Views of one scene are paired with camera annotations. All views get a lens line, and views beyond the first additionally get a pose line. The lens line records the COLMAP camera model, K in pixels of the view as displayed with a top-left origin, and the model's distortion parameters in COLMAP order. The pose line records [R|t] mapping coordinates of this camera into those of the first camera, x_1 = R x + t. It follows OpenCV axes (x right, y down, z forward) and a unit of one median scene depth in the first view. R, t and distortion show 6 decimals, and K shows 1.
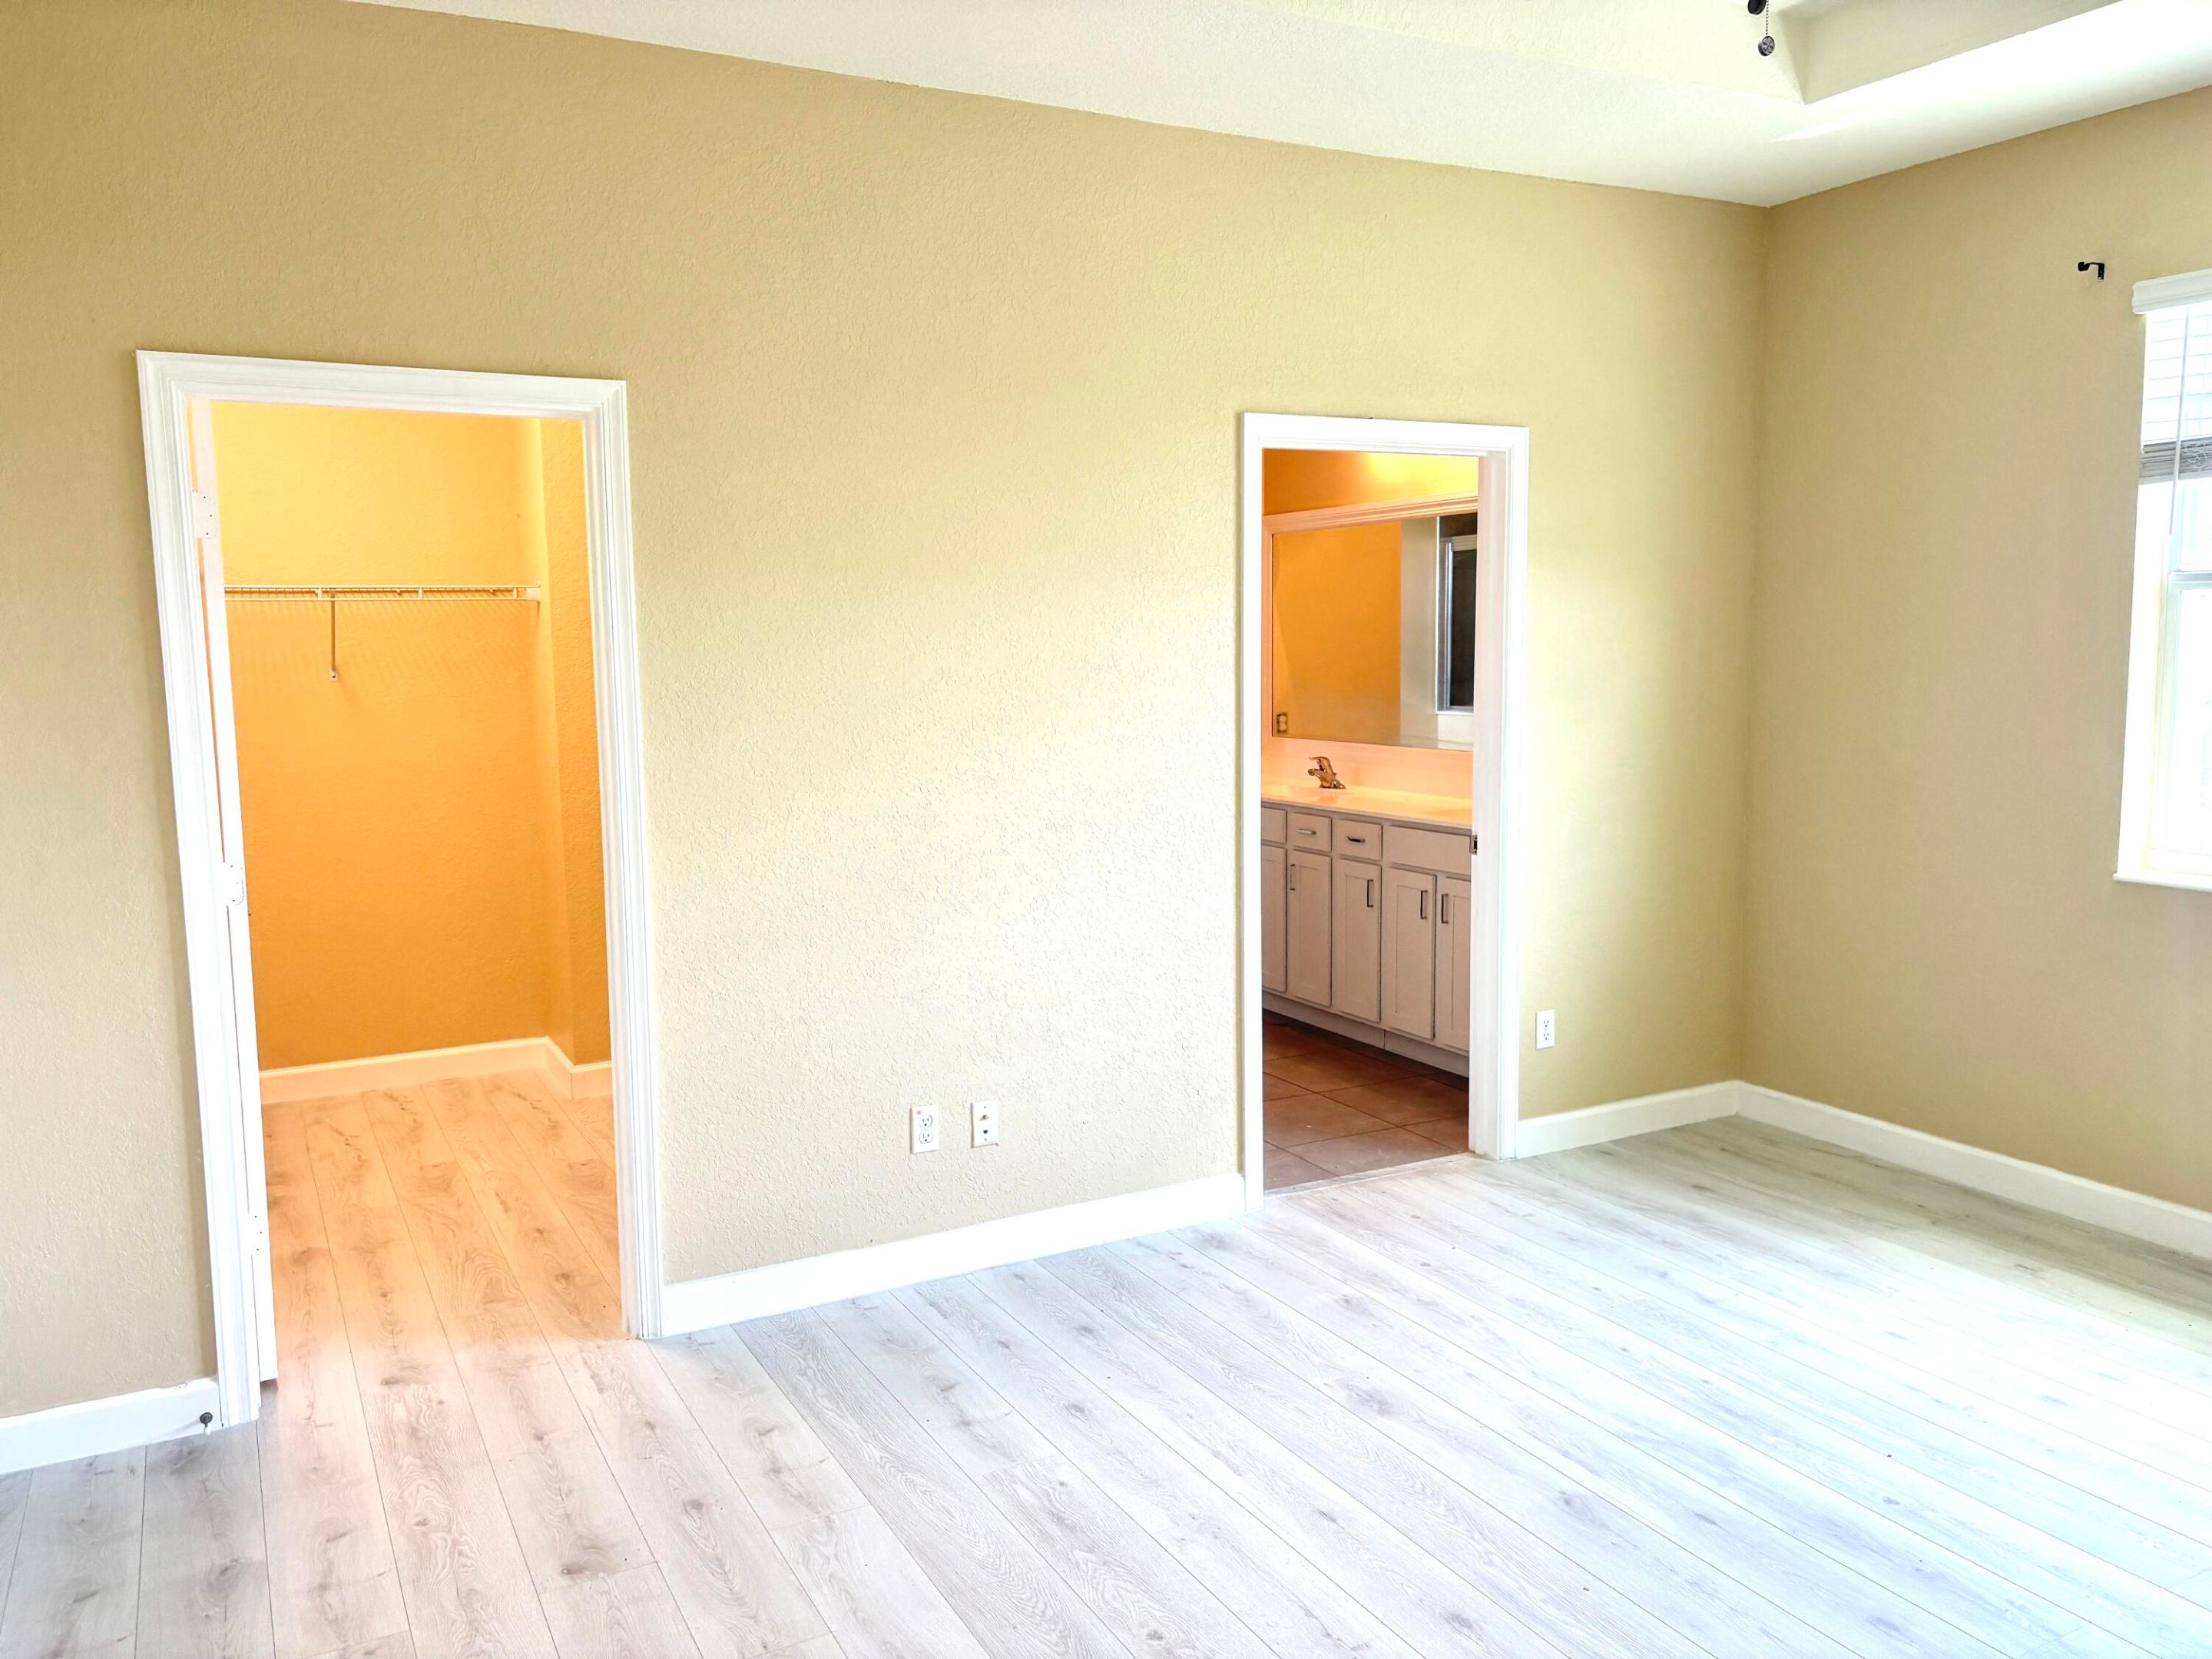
lens RADIAL K [[1670.7, 0, 1106.0], [0, 1670.7, 829.5], [0, 0, 1]] dist [0.051811, -0.065691]
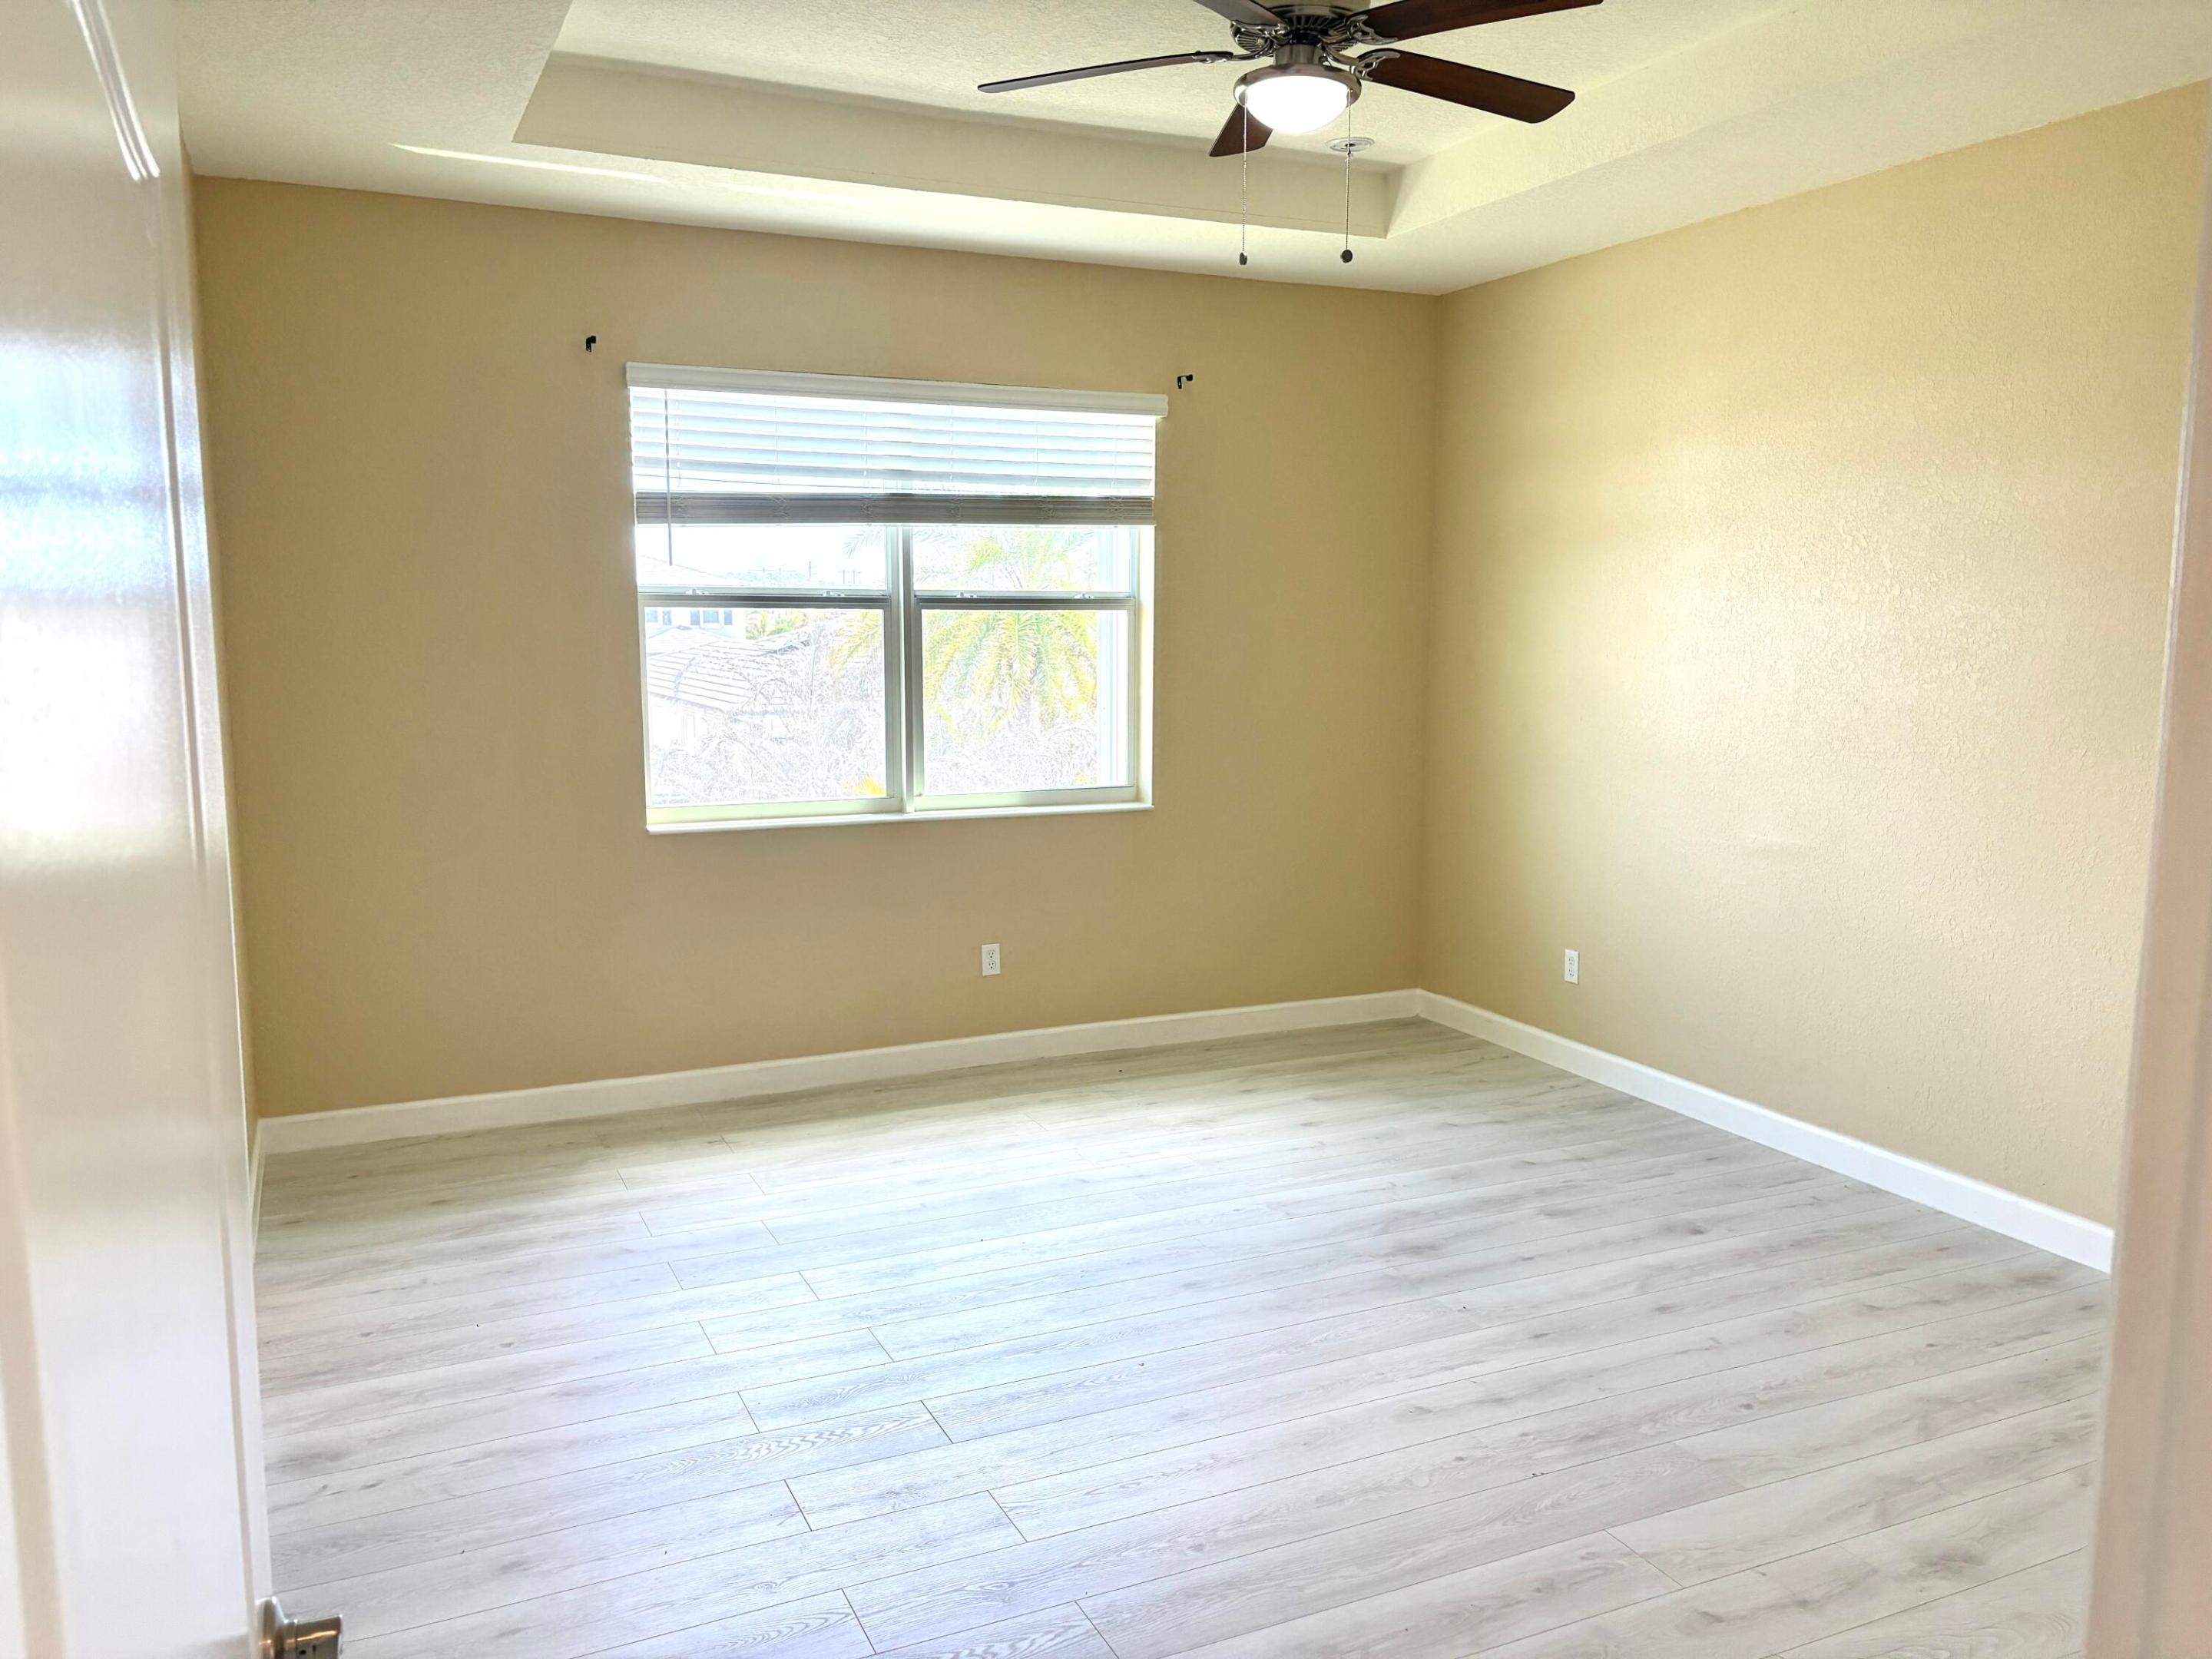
lens RADIAL K [[1670.7, 0, 1106.0], [0, 1670.7, 829.5], [0, 0, 1]] dist [0.051811, -0.065691]
pose [[0.058430, -0.118875, 0.991188, -0.509699], [0.111151, 0.987486, 0.111879, -0.062216], [-0.992084, 0.103634, 0.070912, 0.458765]]
